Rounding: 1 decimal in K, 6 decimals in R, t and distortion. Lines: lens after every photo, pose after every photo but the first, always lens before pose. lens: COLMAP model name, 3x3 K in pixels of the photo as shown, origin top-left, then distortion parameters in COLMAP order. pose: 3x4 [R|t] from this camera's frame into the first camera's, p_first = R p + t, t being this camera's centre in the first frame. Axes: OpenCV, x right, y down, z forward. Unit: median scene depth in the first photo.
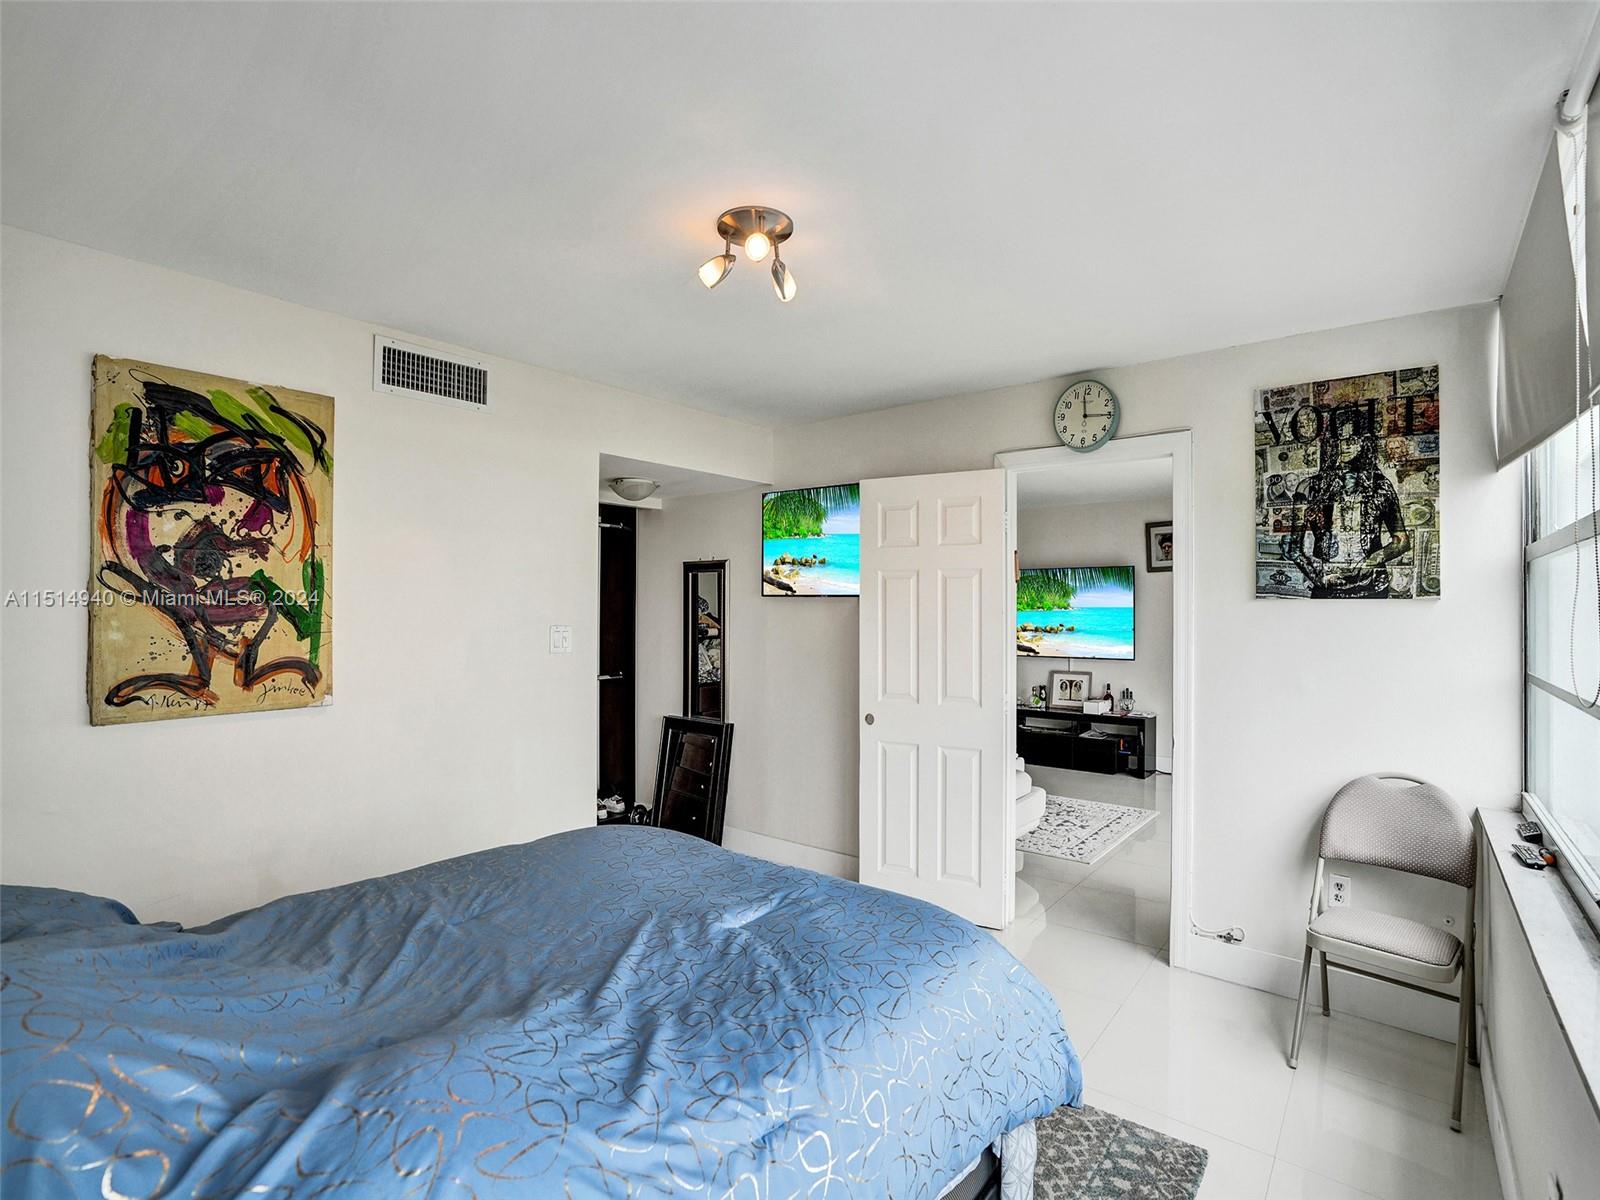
lens RADIAL K [[799.0, 0, 795.7], [0, 799.0, 600.9], [0, 0, 1]] dist [-0.022040, -0.000155]
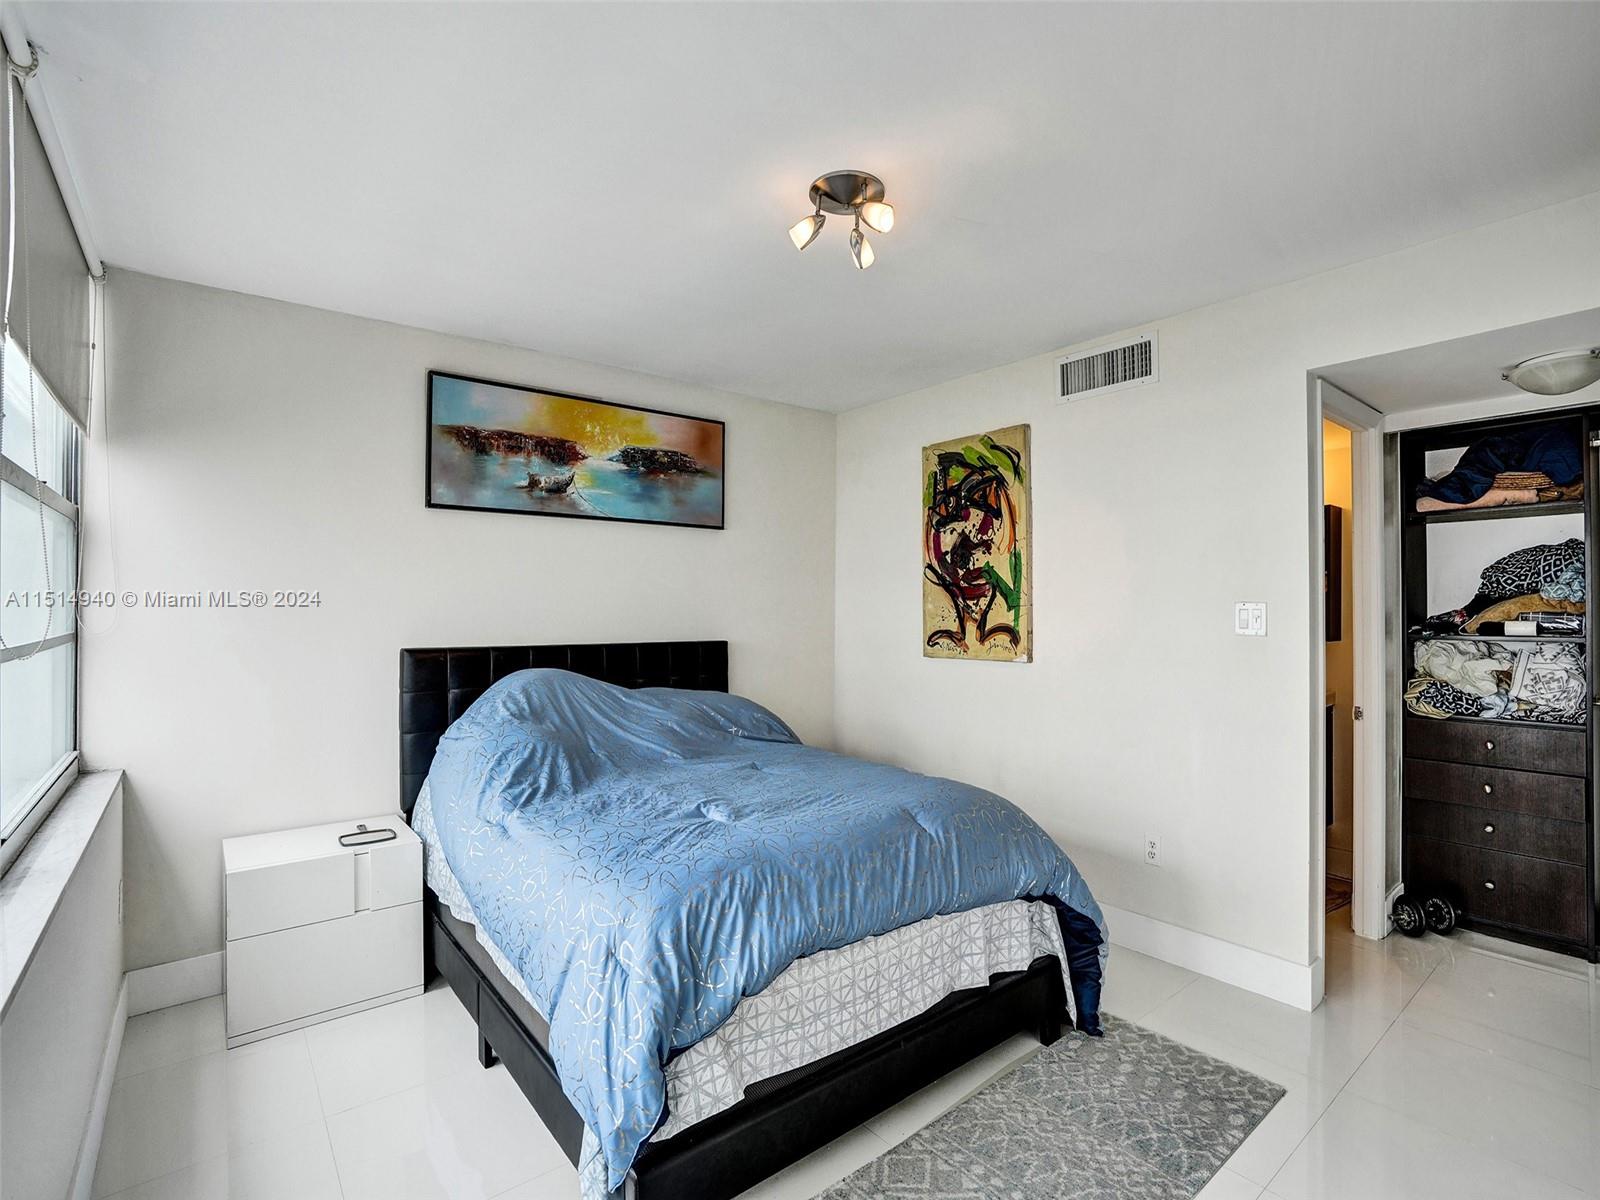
lens RADIAL K [[788.0, 0, 802.1], [0, 788.0, 598.9], [0, 0, 1]] dist [-0.045228, -0.000220]
pose [[-0.242231, -0.012937, -0.970132, 0.801818], [0.010248, 0.999821, -0.015891, 0.048554], [0.970164, -0.013791, -0.242056, 1.036333]]
